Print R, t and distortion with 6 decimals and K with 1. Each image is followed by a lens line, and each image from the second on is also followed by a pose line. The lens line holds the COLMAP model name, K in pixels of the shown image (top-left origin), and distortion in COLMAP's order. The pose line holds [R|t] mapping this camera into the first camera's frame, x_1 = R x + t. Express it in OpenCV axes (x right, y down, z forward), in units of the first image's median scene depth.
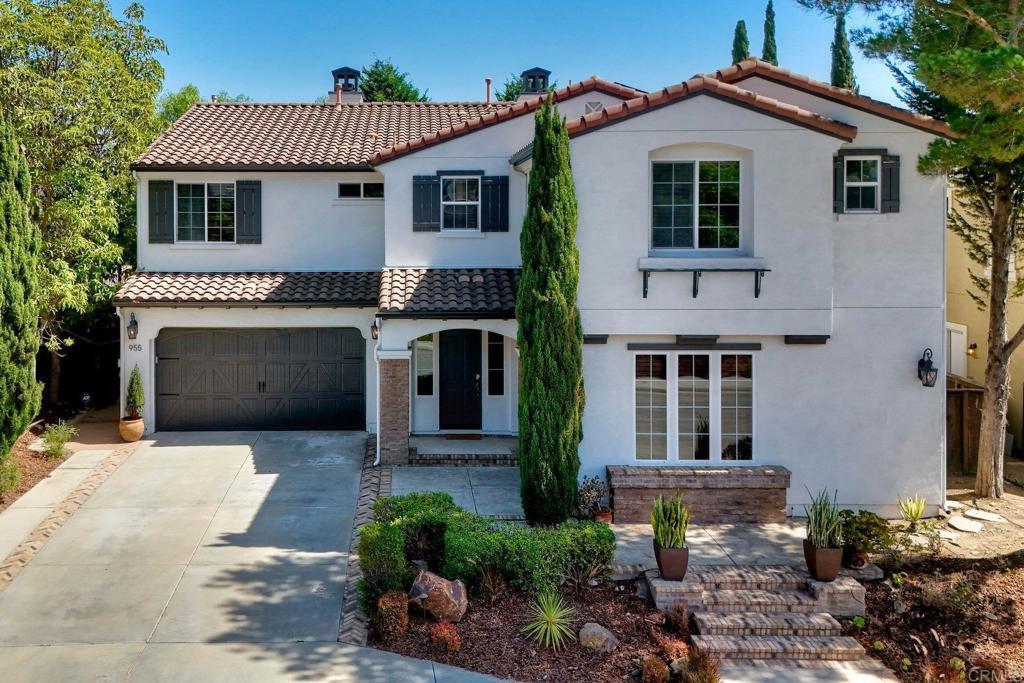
lens RADIAL K [[882.5, 0, 415.5], [0, 882.5, 261.4], [0, 0, 1]] dist [0.040647, -0.035397]
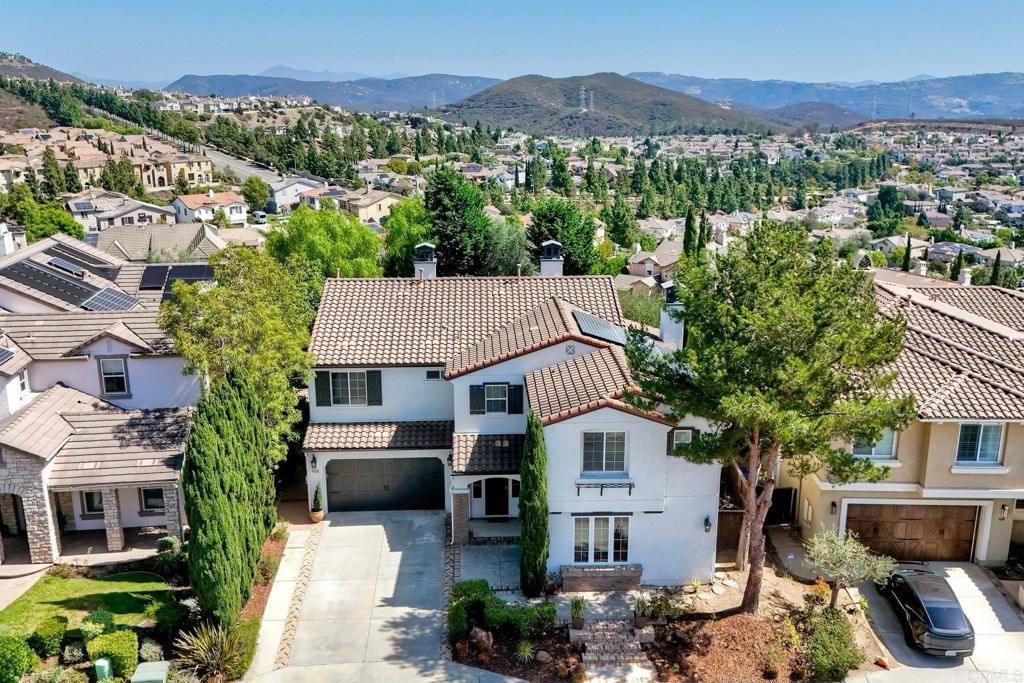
lens RADIAL K [[882.5, 0, 517.1], [0, 882.5, 333.9], [0, 0, 1]] dist [0.040647, -0.035397]
pose [[0.999083, -0.008614, 0.041934, 0.025402], [-0.001576, 0.971482, 0.237108, -0.827778], [-0.042780, -0.236957, 0.970578, -0.951182]]
